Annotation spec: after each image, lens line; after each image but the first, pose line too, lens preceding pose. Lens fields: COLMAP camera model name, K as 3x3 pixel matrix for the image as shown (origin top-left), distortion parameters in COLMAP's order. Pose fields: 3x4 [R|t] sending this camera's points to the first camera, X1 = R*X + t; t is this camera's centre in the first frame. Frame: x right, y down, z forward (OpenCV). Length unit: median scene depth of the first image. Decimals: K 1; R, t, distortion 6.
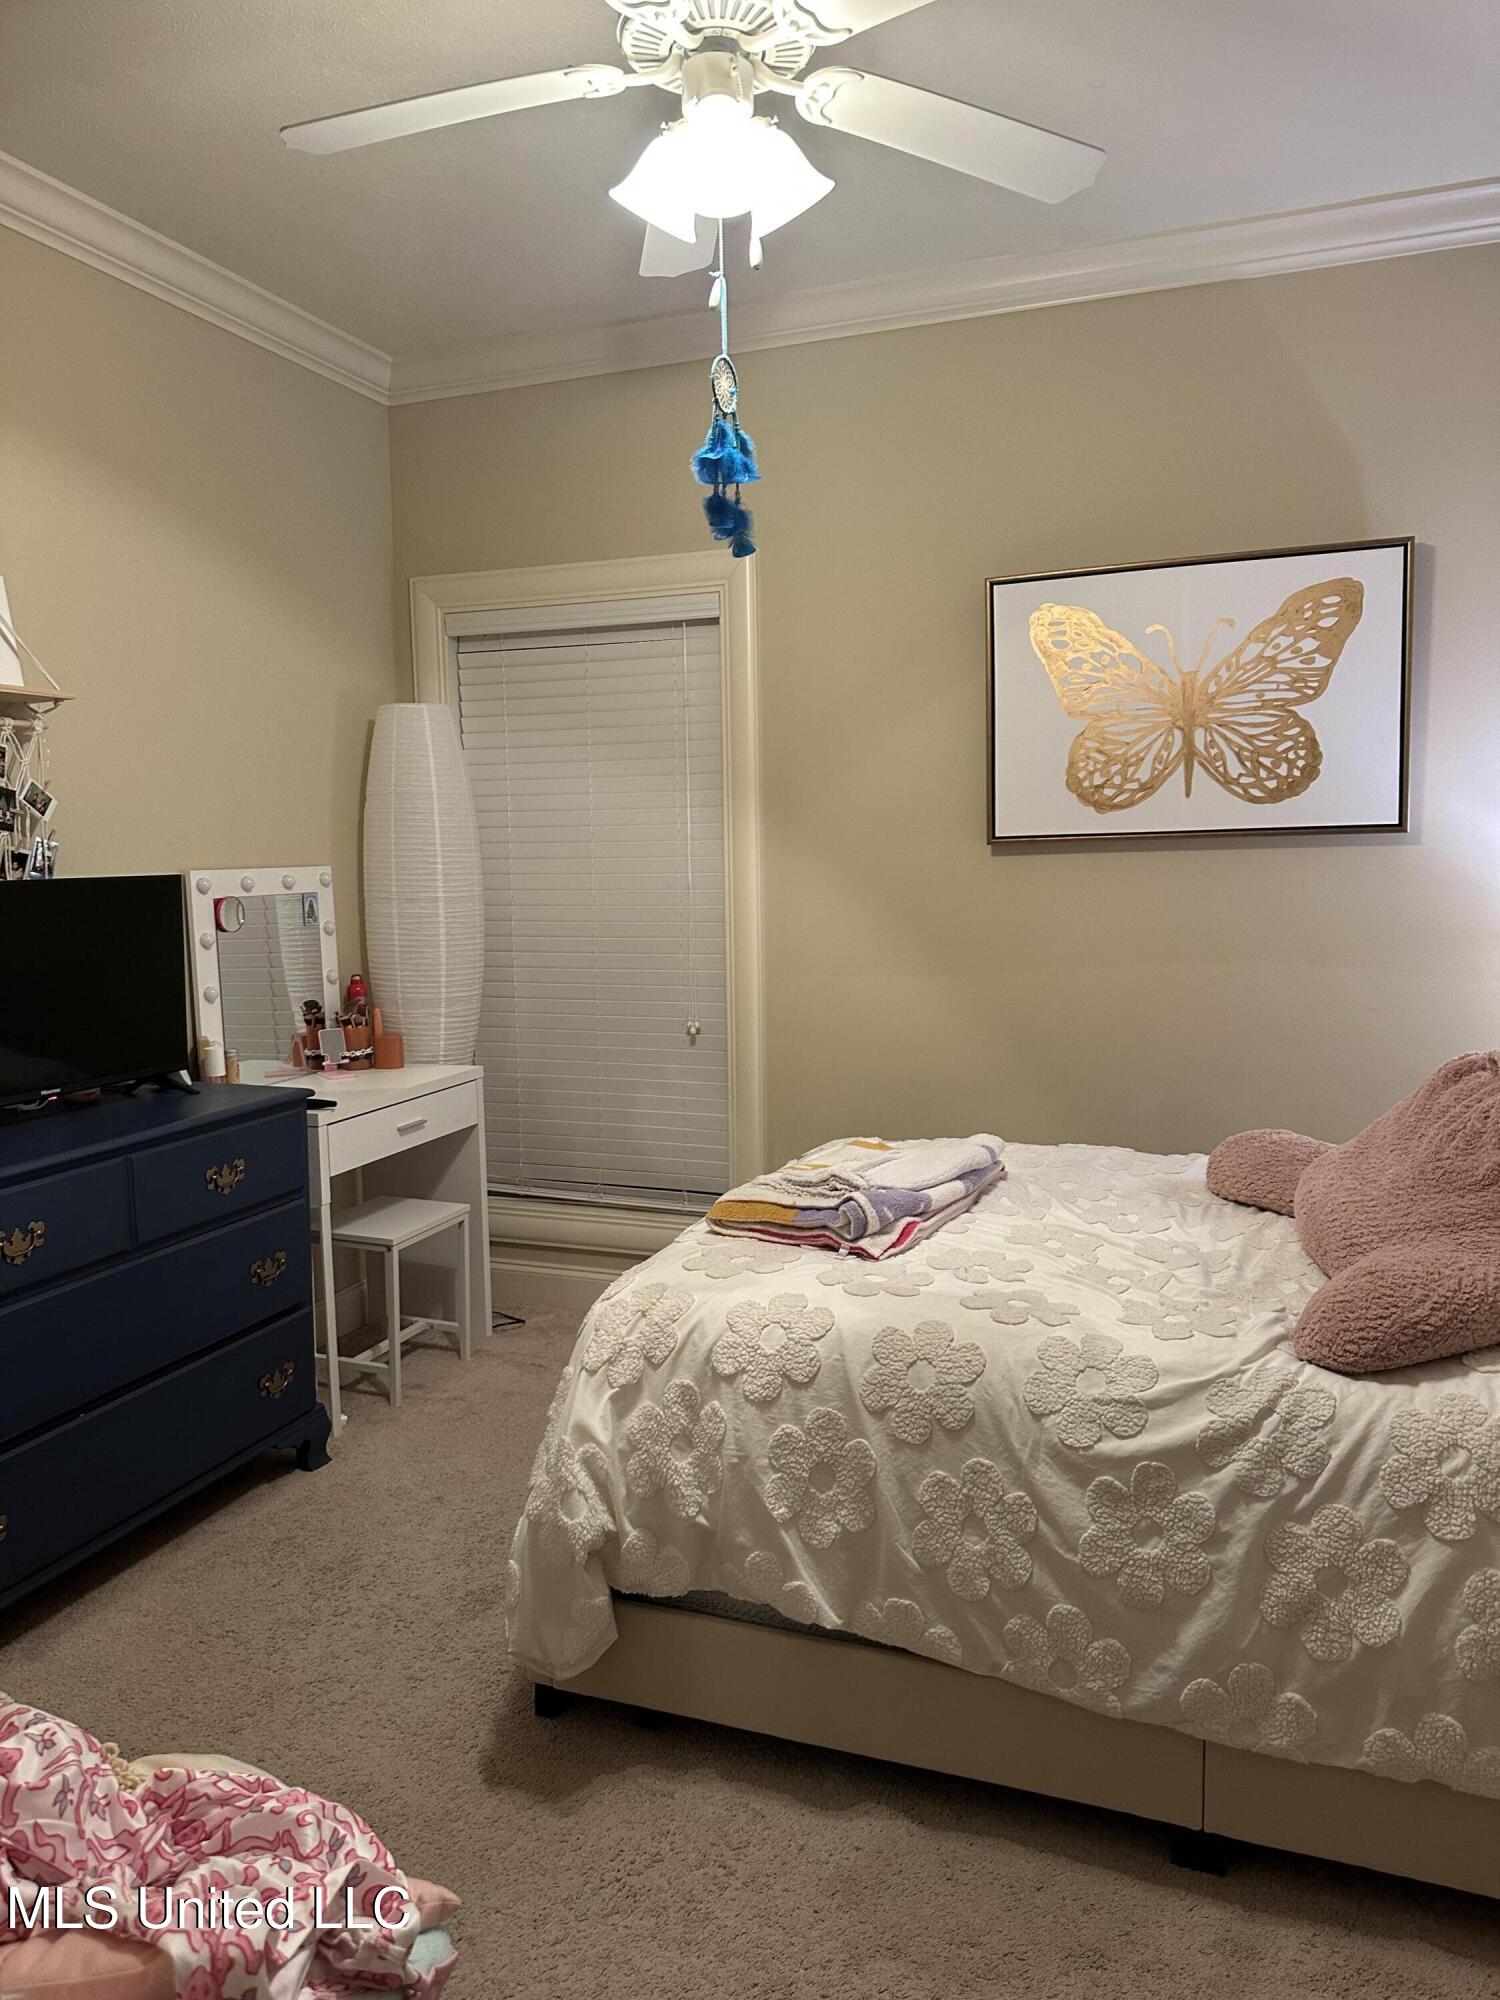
lens RADIAL K [[1421.0, 0, 753.6], [0, 1421.0, 991.7], [0, 0, 1]] dist [0.094635, -0.133316]
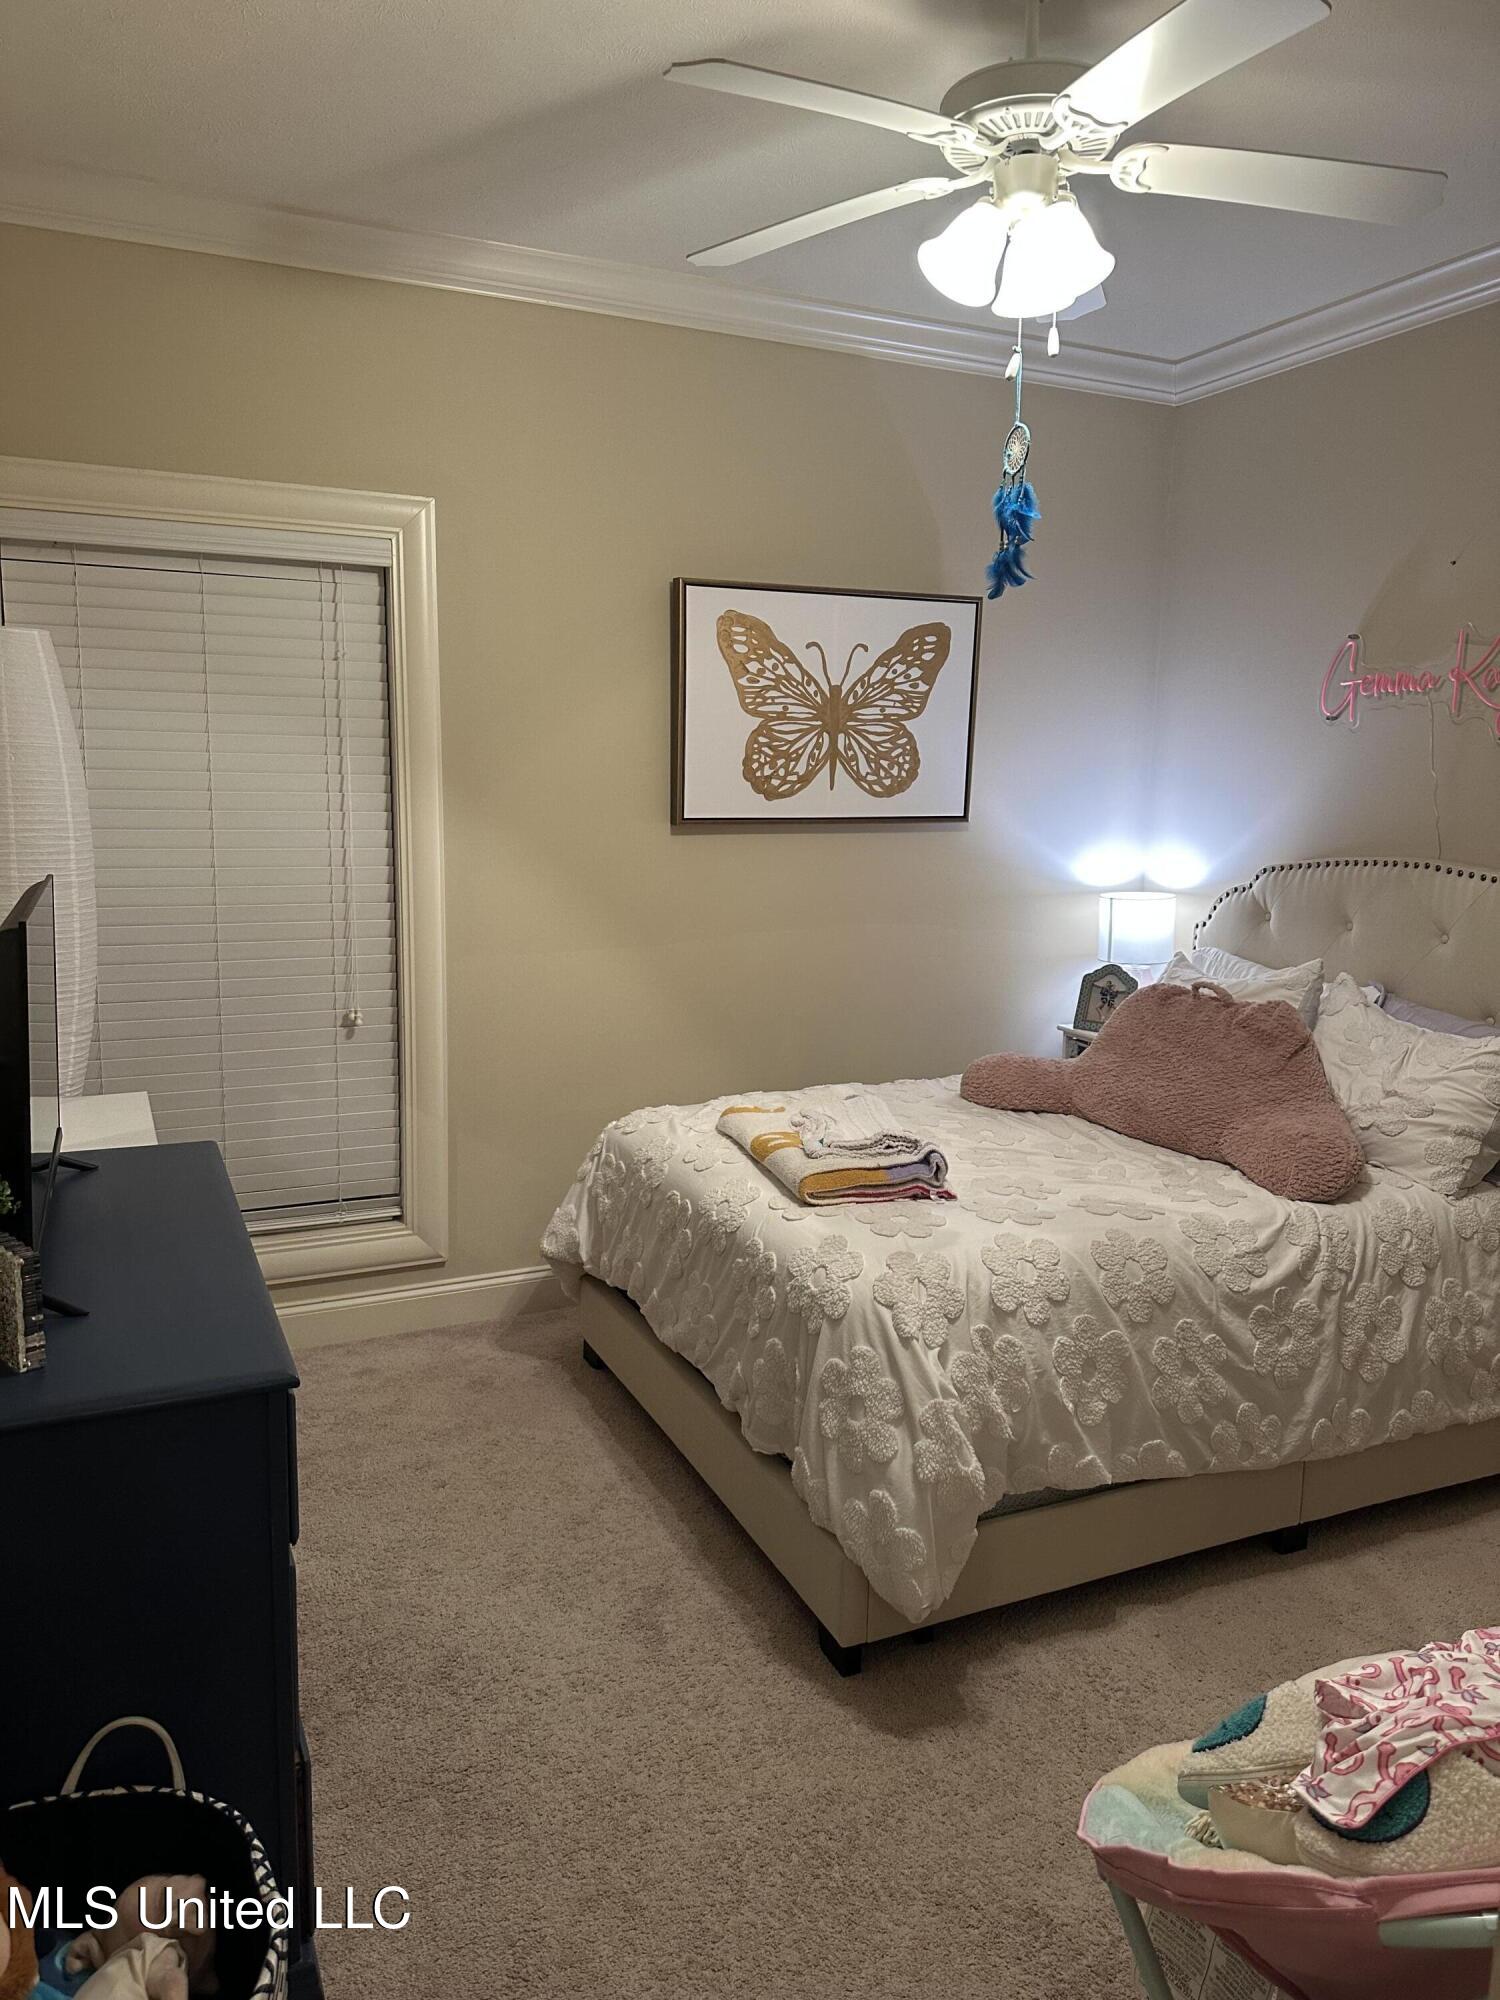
lens RADIAL K [[1415.7, 0, 751.2], [0, 1415.7, 999.7], [0, 0, 1]] dist [0.142342, -0.210773]
pose [[0.690081, -0.085983, 0.718607, -0.988863], [0.046359, 0.996130, 0.074671, -0.083256], [-0.722246, -0.018215, 0.691396, 0.349384]]
